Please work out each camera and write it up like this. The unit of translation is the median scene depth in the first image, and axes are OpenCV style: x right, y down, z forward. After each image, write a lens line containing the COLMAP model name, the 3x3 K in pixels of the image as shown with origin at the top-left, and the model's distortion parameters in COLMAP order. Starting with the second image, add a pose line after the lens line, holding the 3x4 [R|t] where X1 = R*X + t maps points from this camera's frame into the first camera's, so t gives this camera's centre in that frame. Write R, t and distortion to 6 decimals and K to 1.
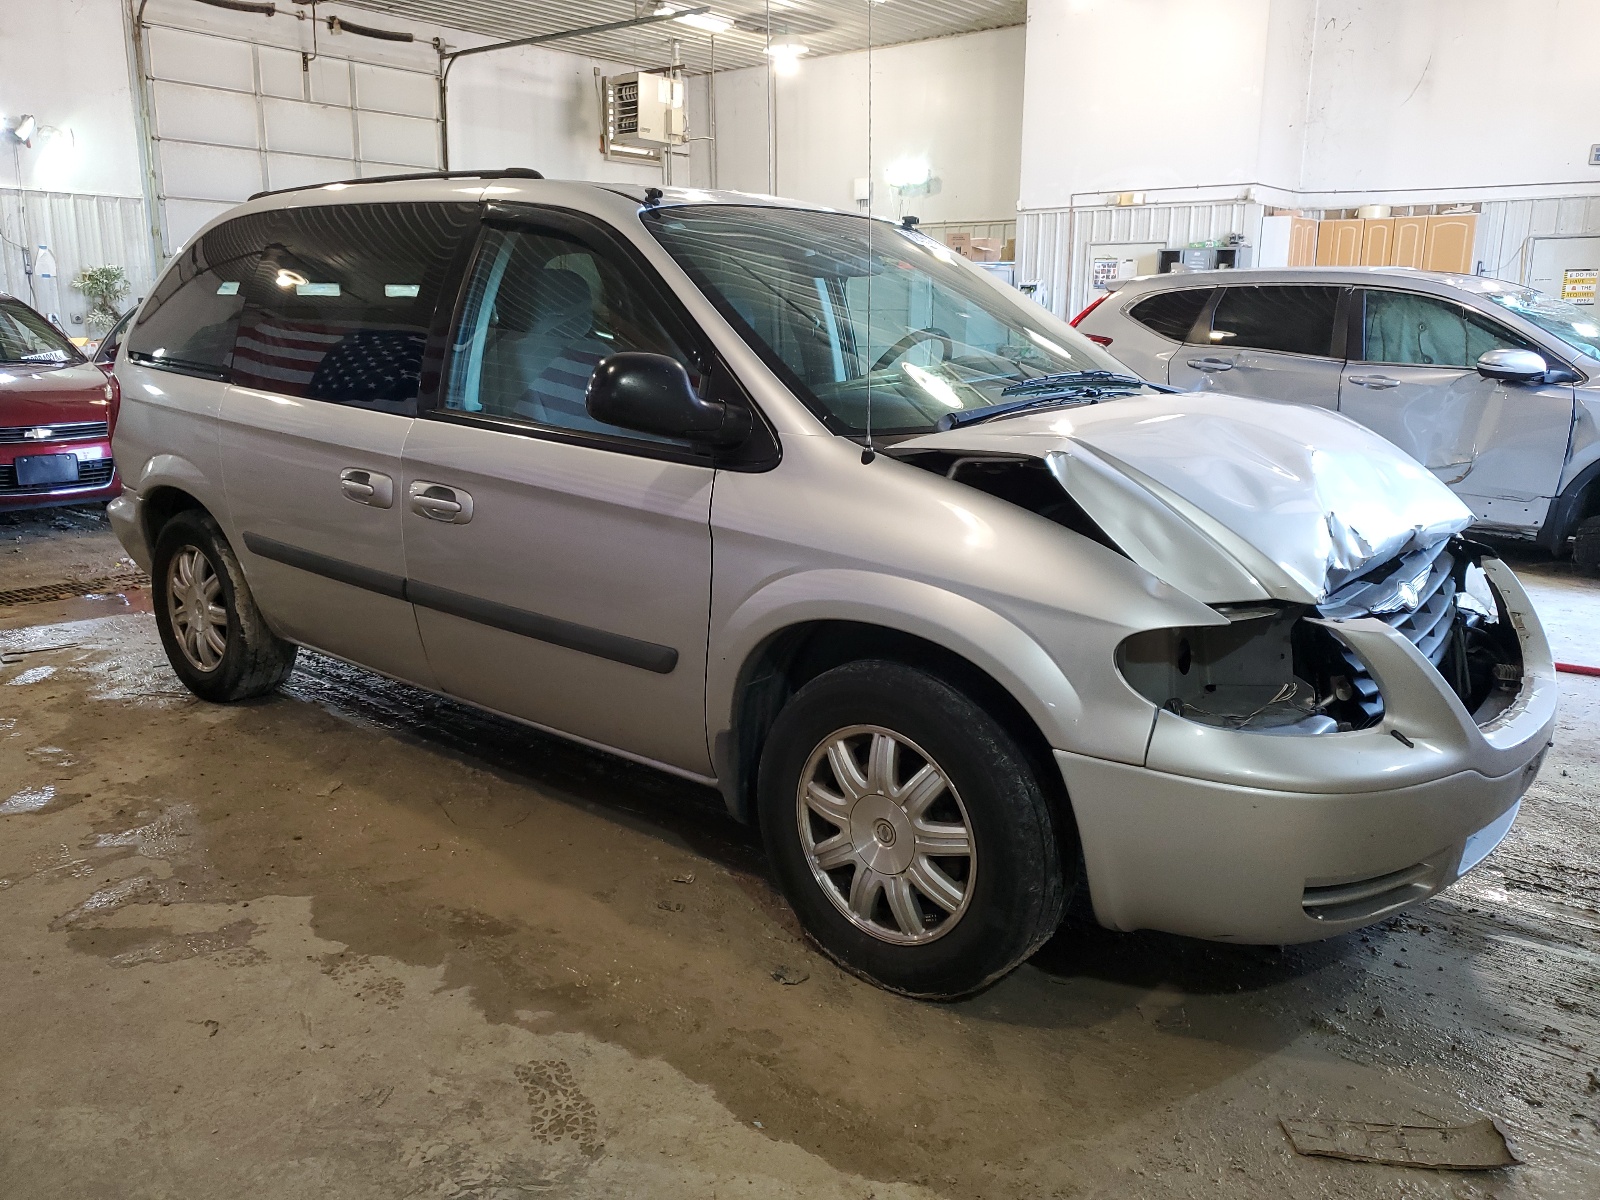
lens RADIAL K [[1221.6, 0, 800.0], [0, 1221.6, 600.0], [0, 0, 1]] dist [0.005985, 0.000545]
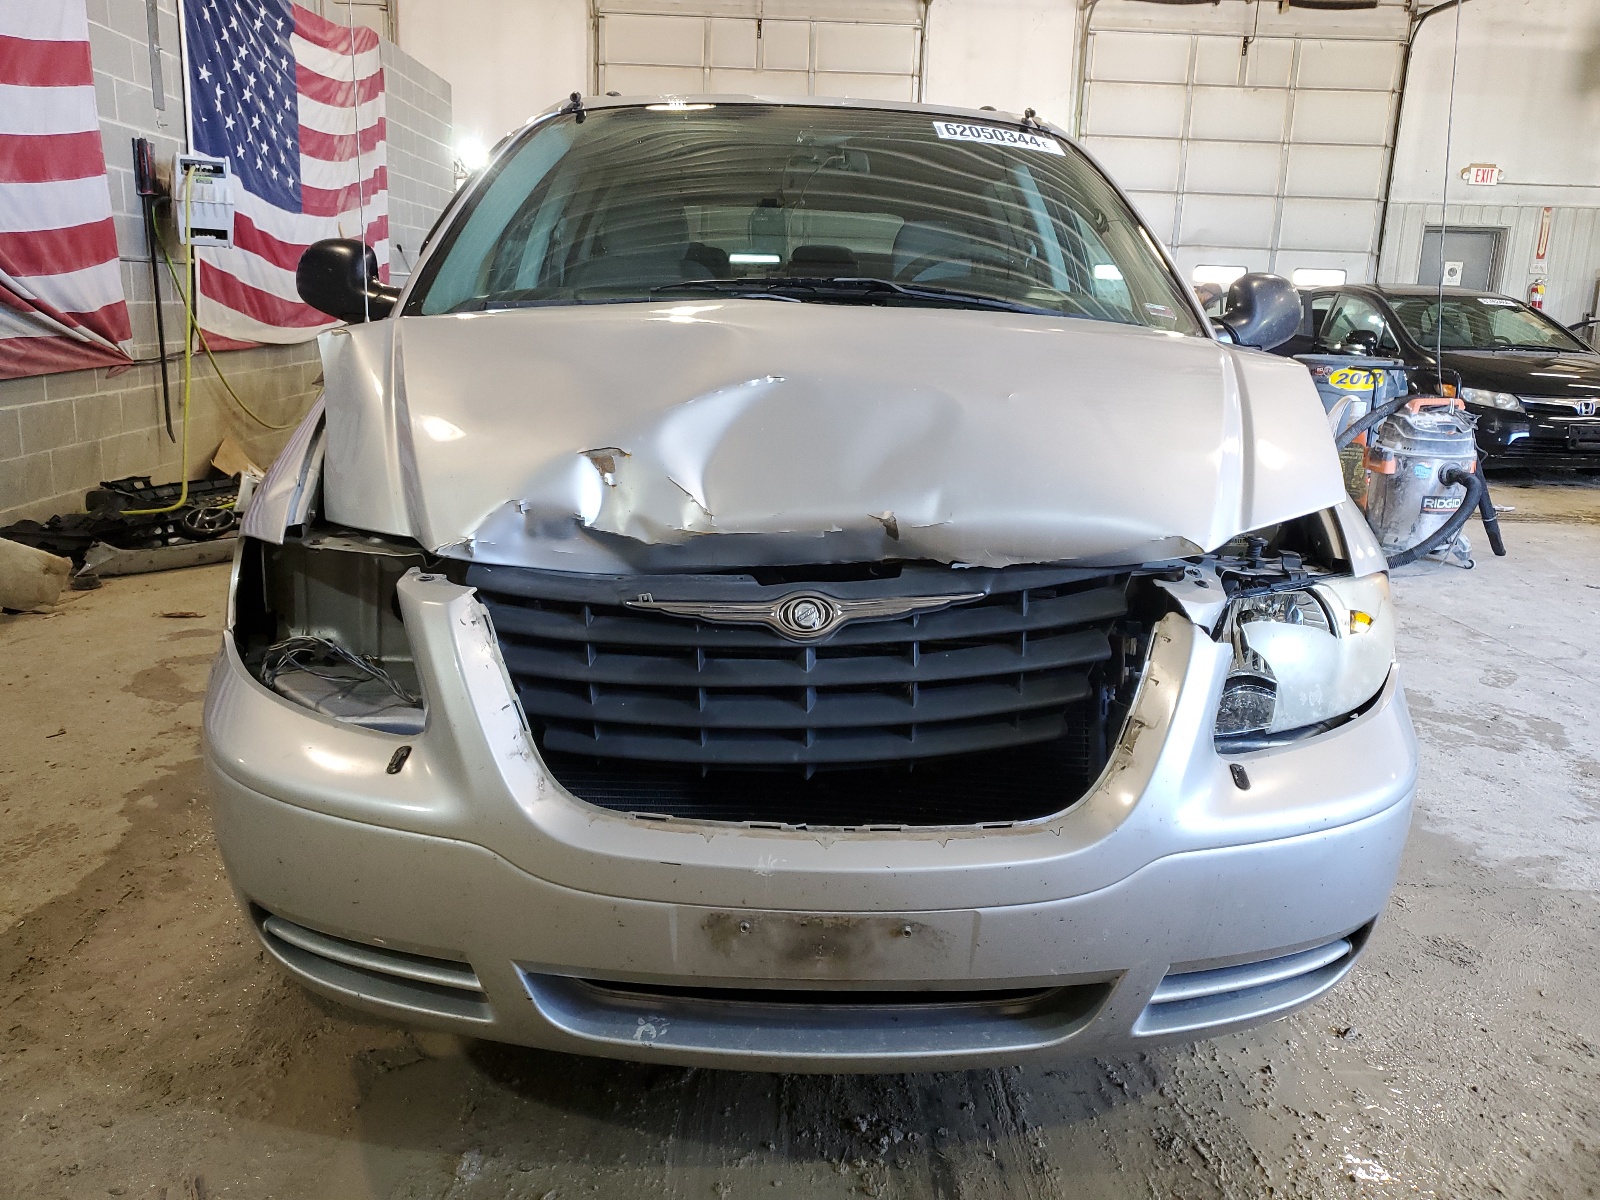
lens RADIAL K [[1221.6, 0, 800.0], [0, 1221.6, 600.0], [0, 0, 1]] dist [0.005985, 0.000545]
pose [[0.667312, 0.188939, -0.720415, 0.580920], [-0.191735, 0.978265, 0.078962, -0.036194], [0.719675, 0.085437, 0.689034, 0.360239]]
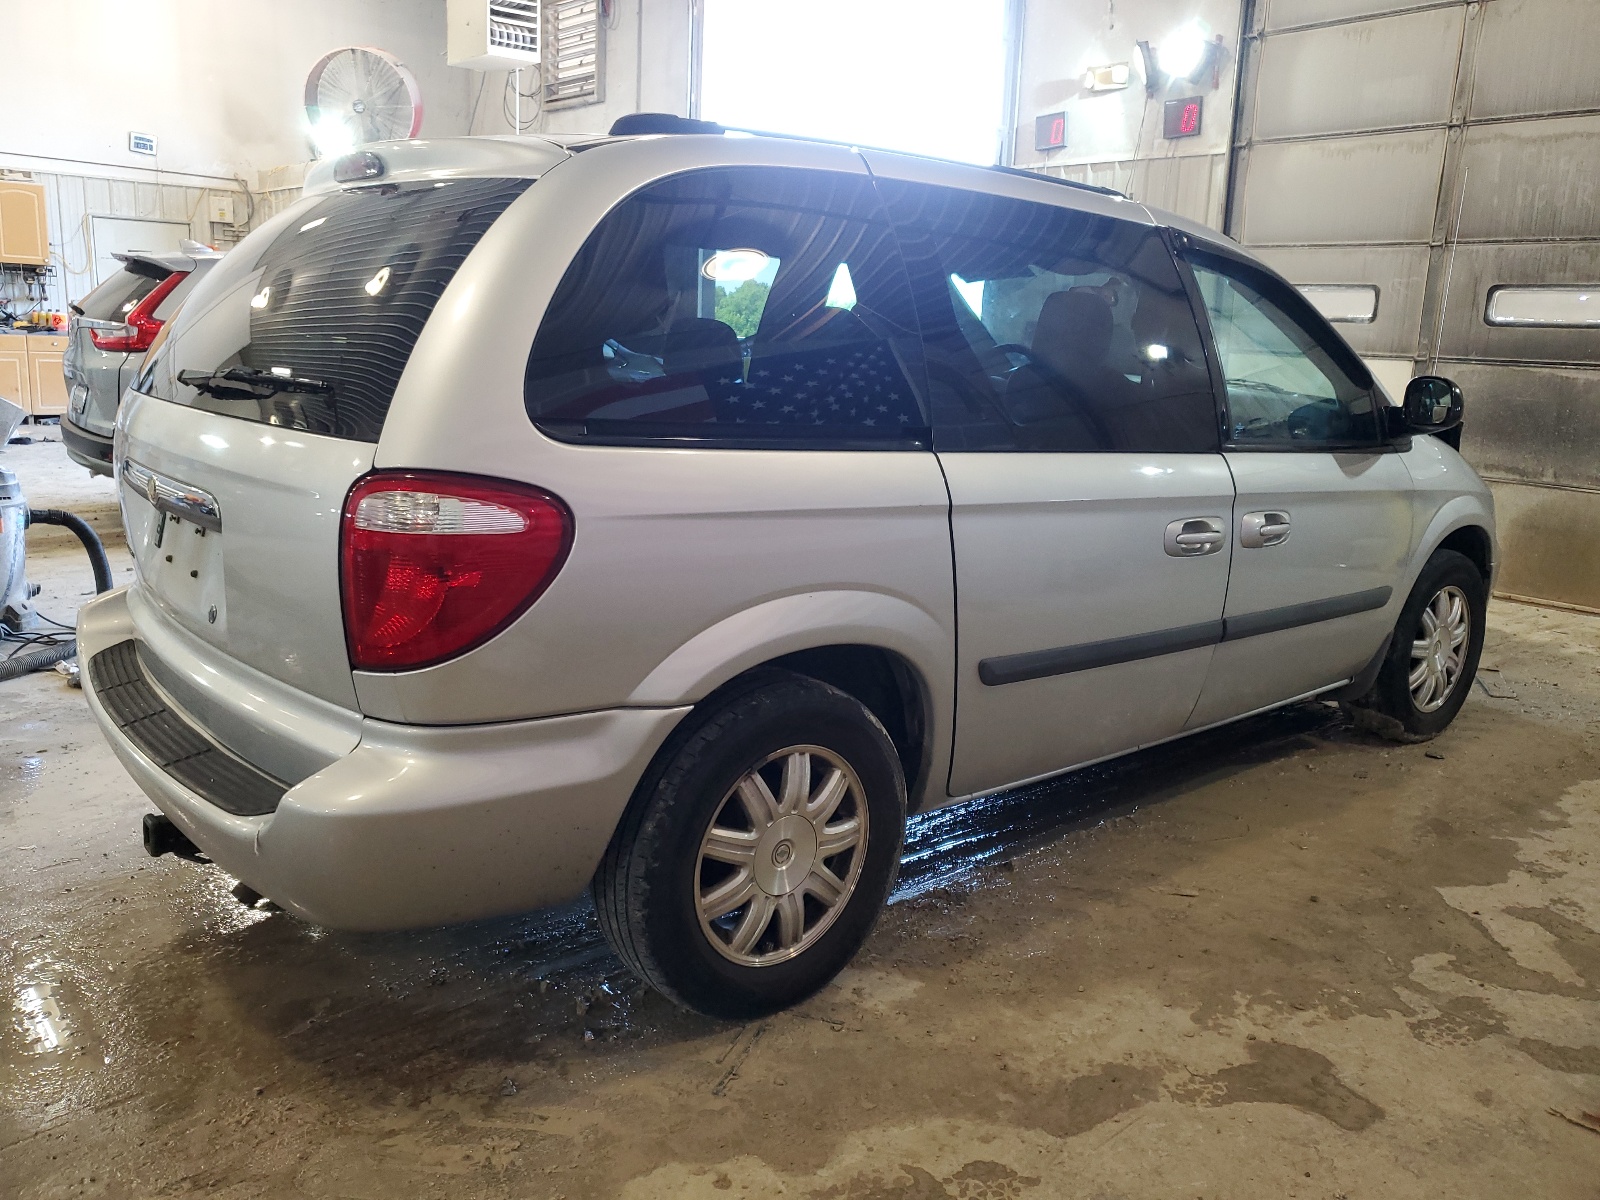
lens RADIAL K [[1265.6, 0, 794.0], [0, 1265.6, 556.2], [0, 0, 1]] dist [0.023337, 0.006177]
pose [[0.168497, -0.175777, 0.969903, -1.054084], [0.189138, 0.971453, 0.143200, -0.210504], [-0.967386, 0.159317, 0.196933, 0.883721]]
